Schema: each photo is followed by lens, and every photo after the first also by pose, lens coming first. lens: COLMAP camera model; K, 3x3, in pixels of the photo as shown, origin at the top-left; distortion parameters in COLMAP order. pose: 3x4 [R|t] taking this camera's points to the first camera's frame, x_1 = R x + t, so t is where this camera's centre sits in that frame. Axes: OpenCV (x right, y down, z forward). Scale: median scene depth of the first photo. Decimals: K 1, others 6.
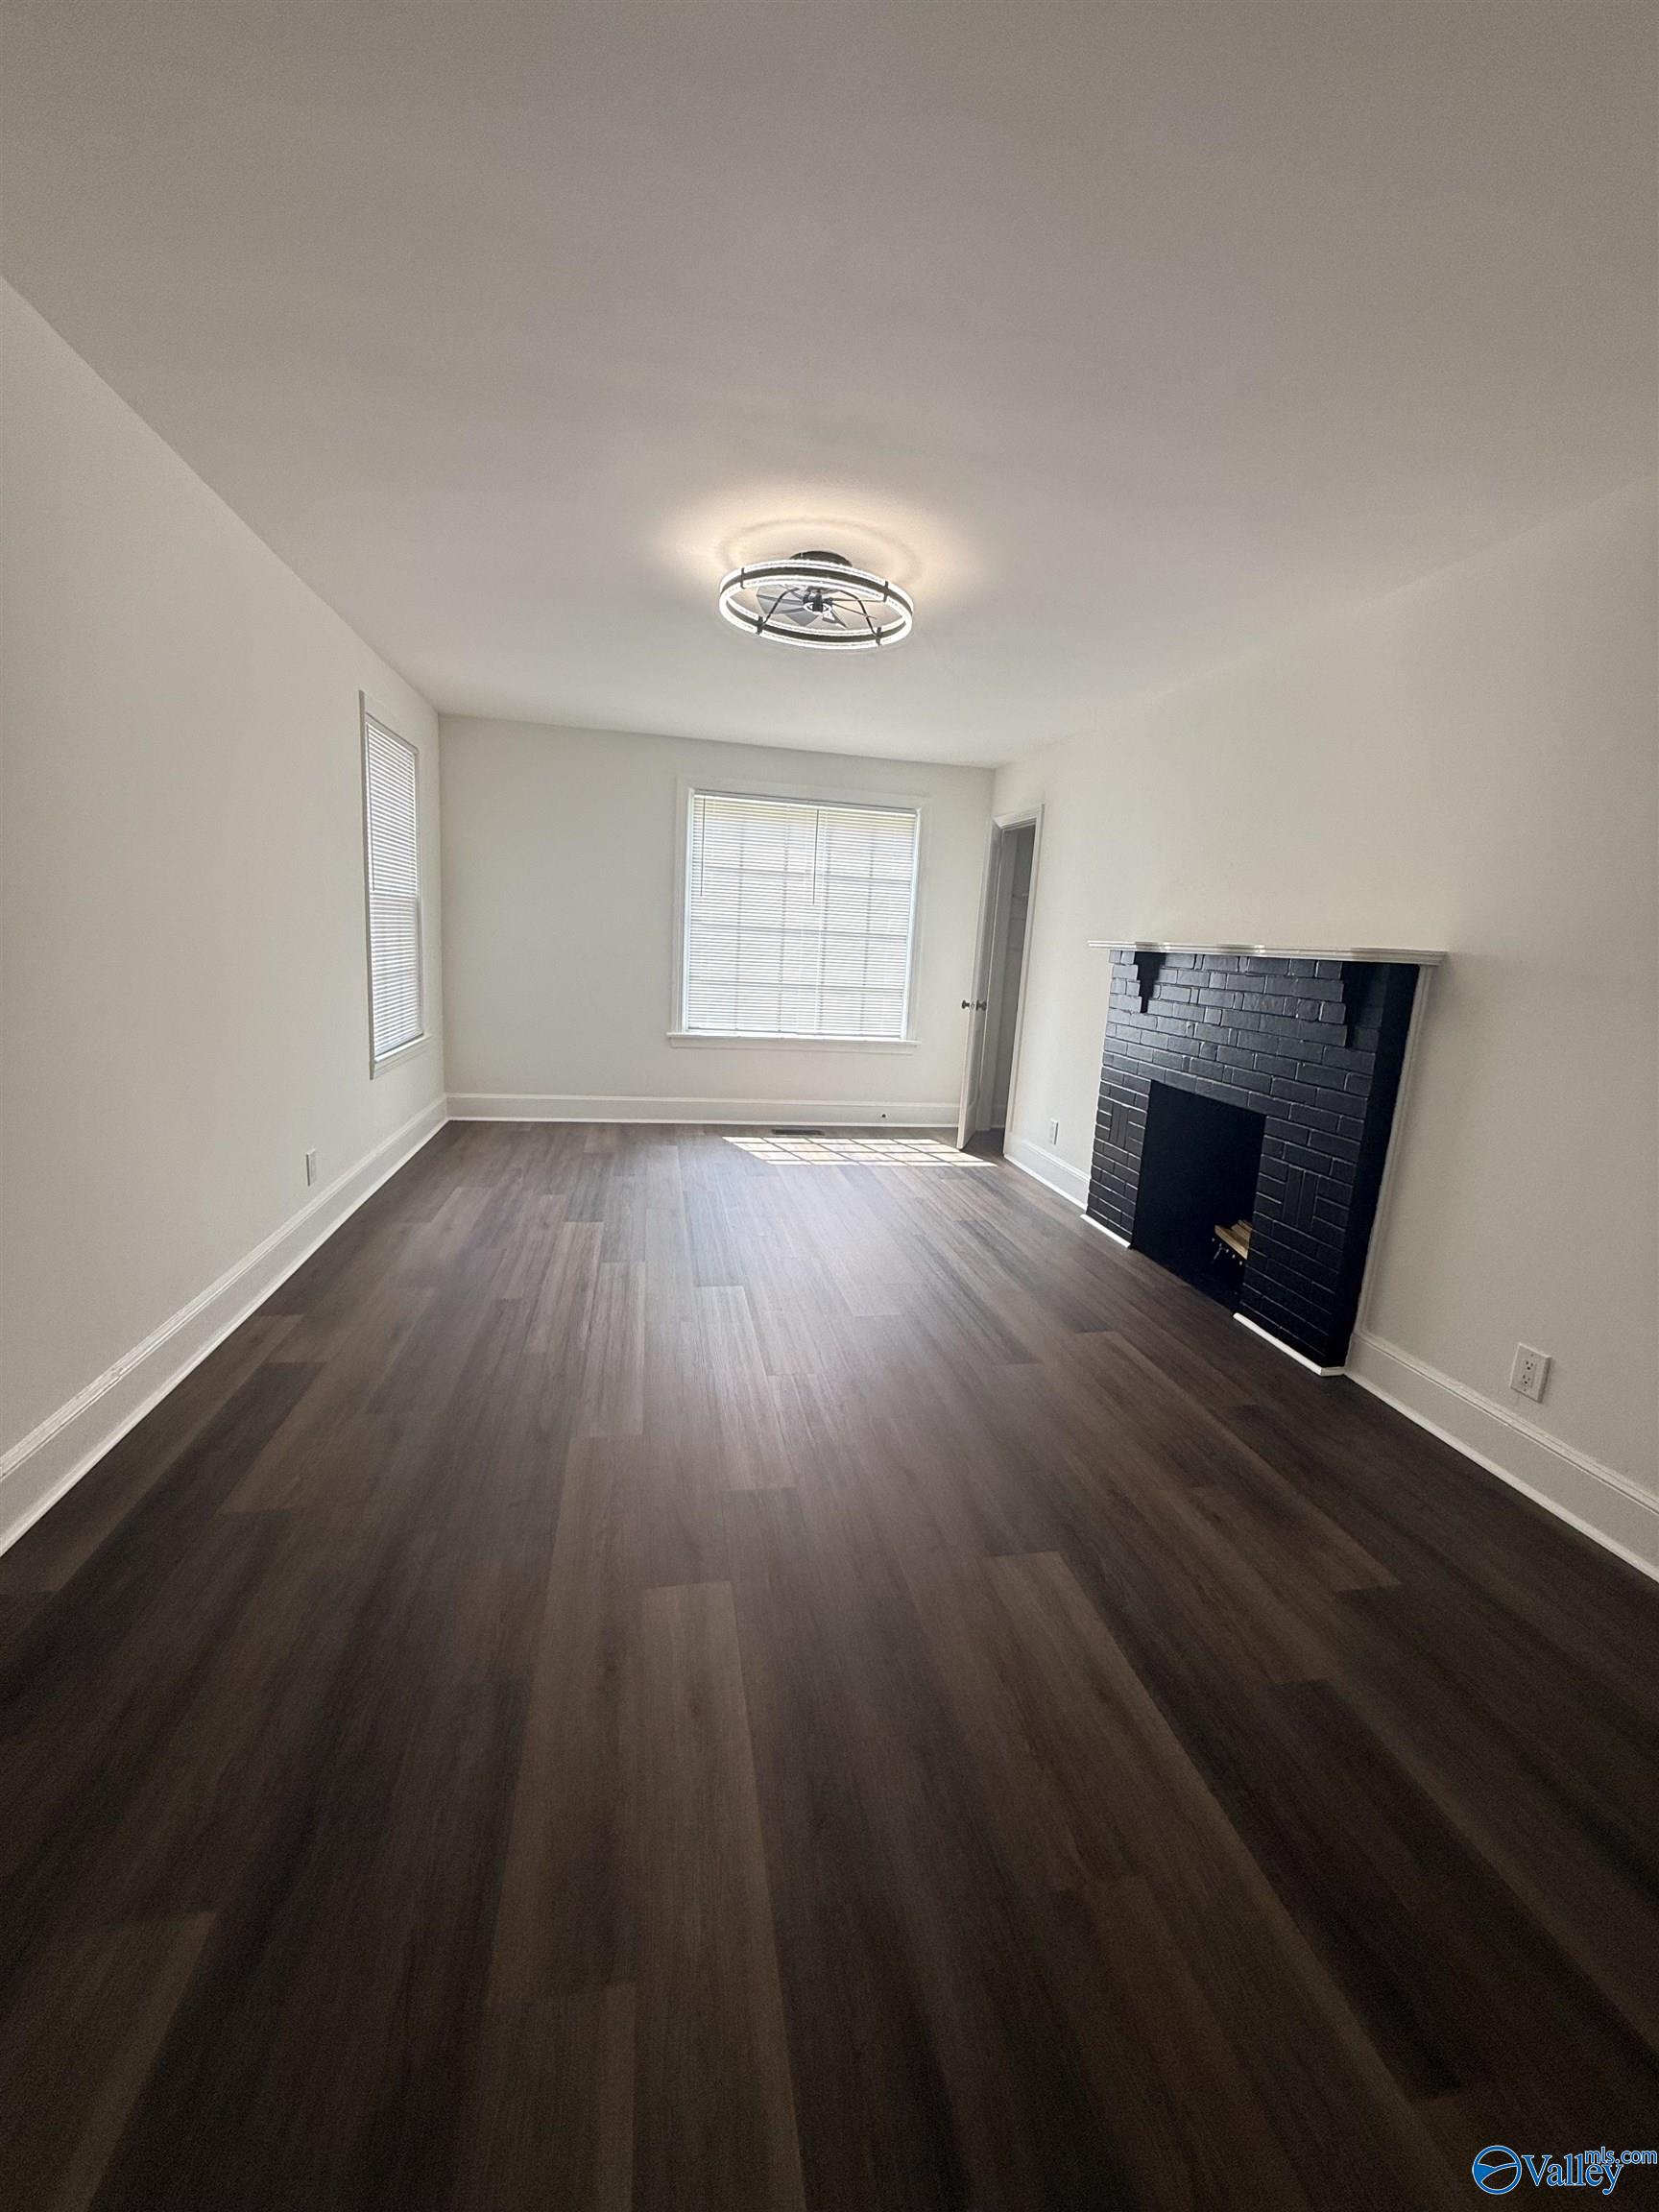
lens RADIAL K [[886.2, 0, 836.5], [0, 886.2, 1098.0], [0, 0, 1]] dist [-0.007443, -0.000097]
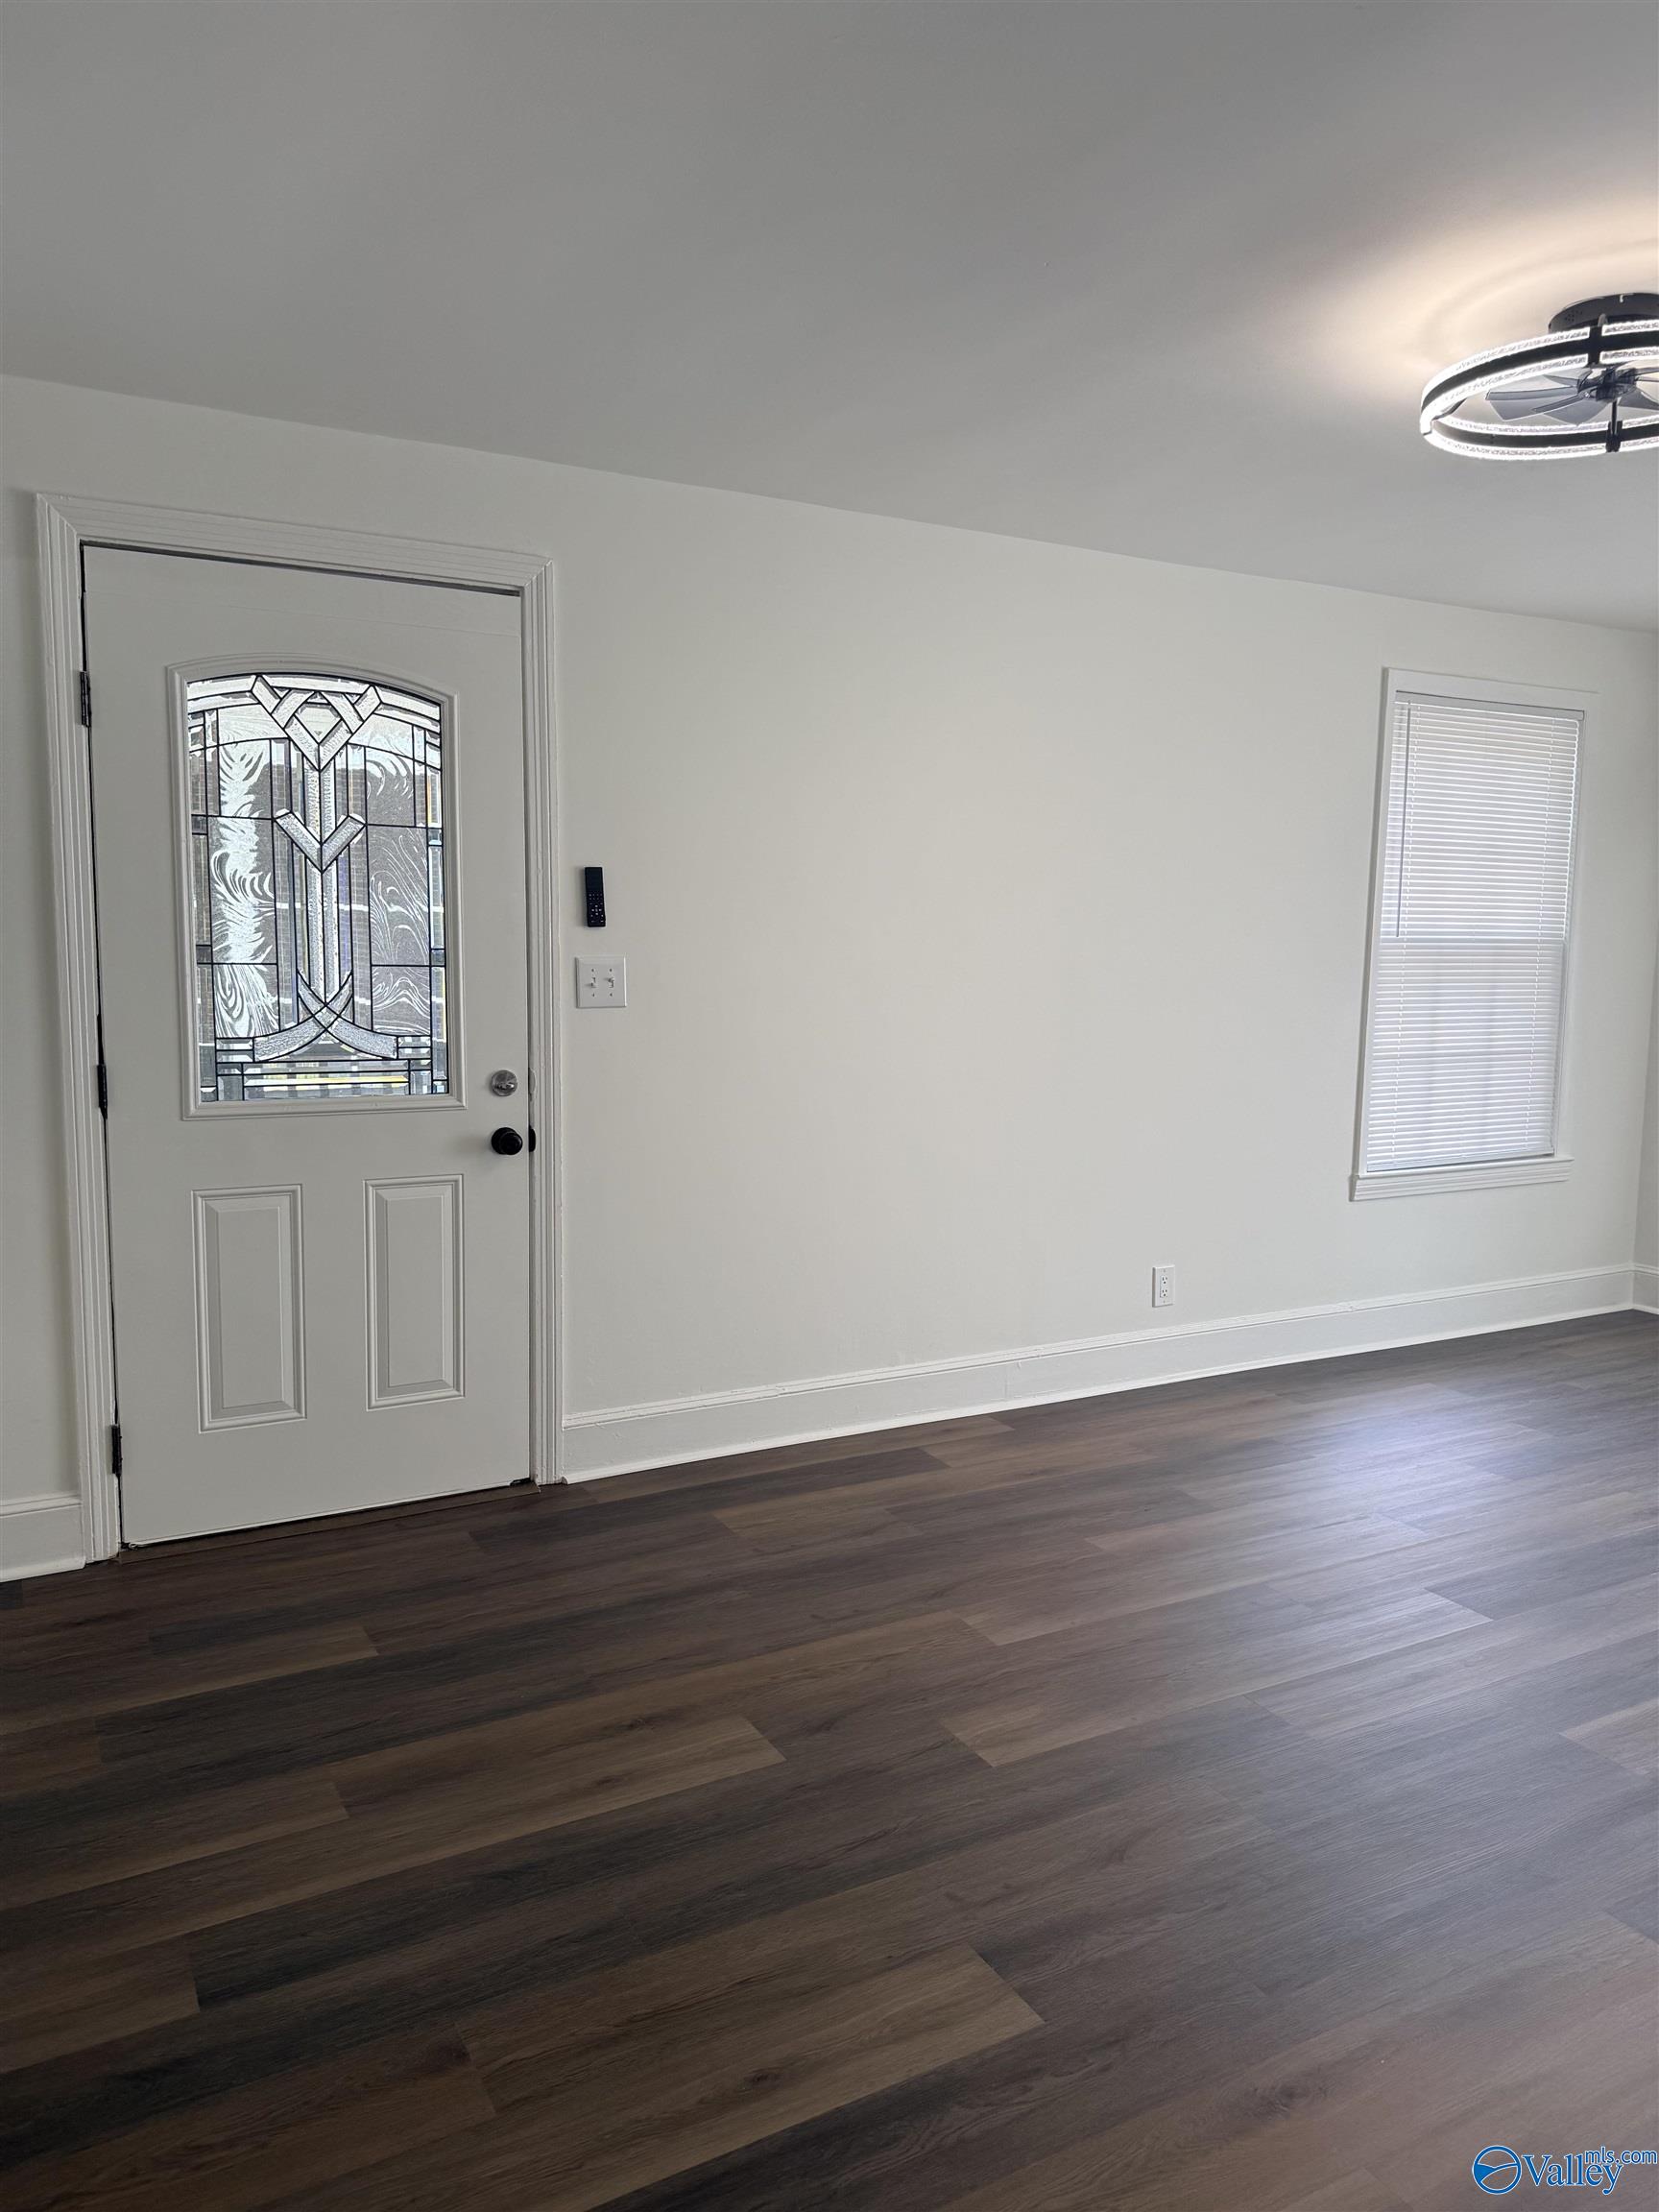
lens RADIAL K [[1558.7, 0, 815.6], [0, 1558.7, 1107.8], [0, 0, 1]] dist [0.042651, -0.053941]
pose [[0.284478, 0.047832, -0.957489, 0.548485], [-0.162952, 0.986634, 0.000874, -0.024827], [0.944732, 0.155776, 0.288470, 0.221593]]
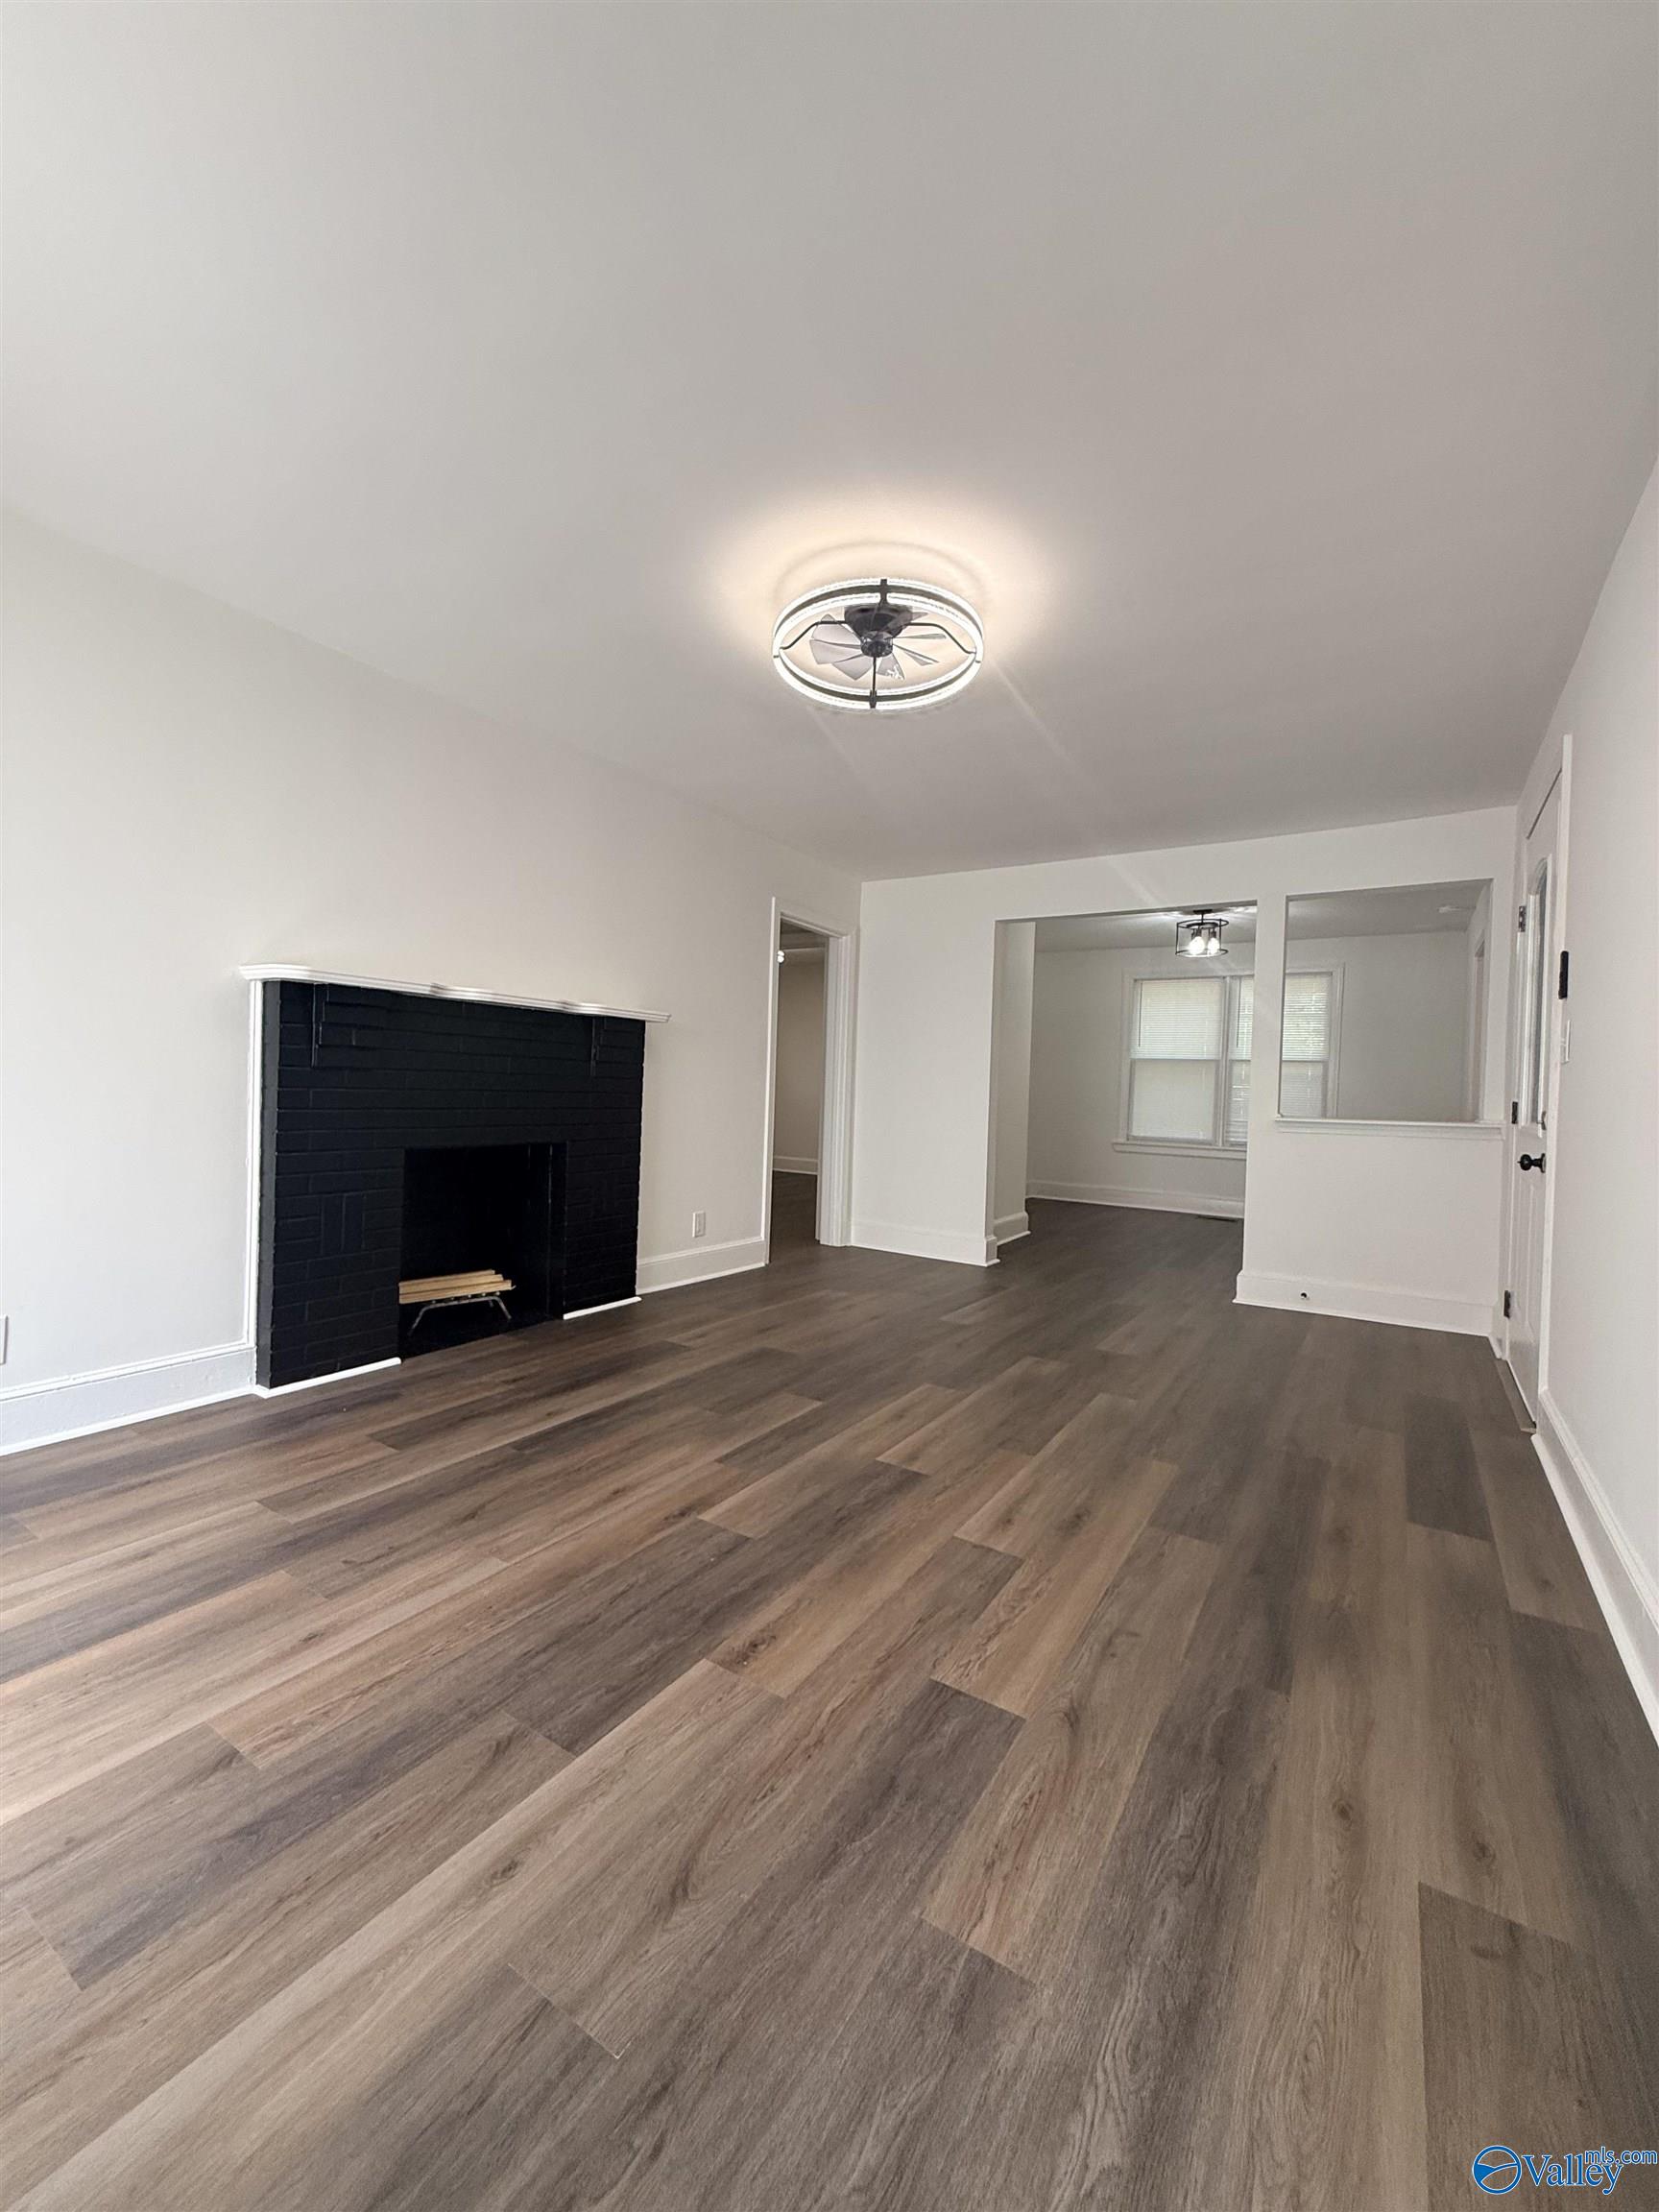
lens RADIAL K [[886.2, 0, 823.1], [0, 886.2, 1102.5], [0, 0, 1]] dist [-0.007443, -0.000097]
pose [[-0.706201, -0.093903, 0.701757, -0.457427], [0.048139, 0.982504, 0.179914, -0.178171], [-0.706373, 0.160837, -0.689325, 1.198195]]
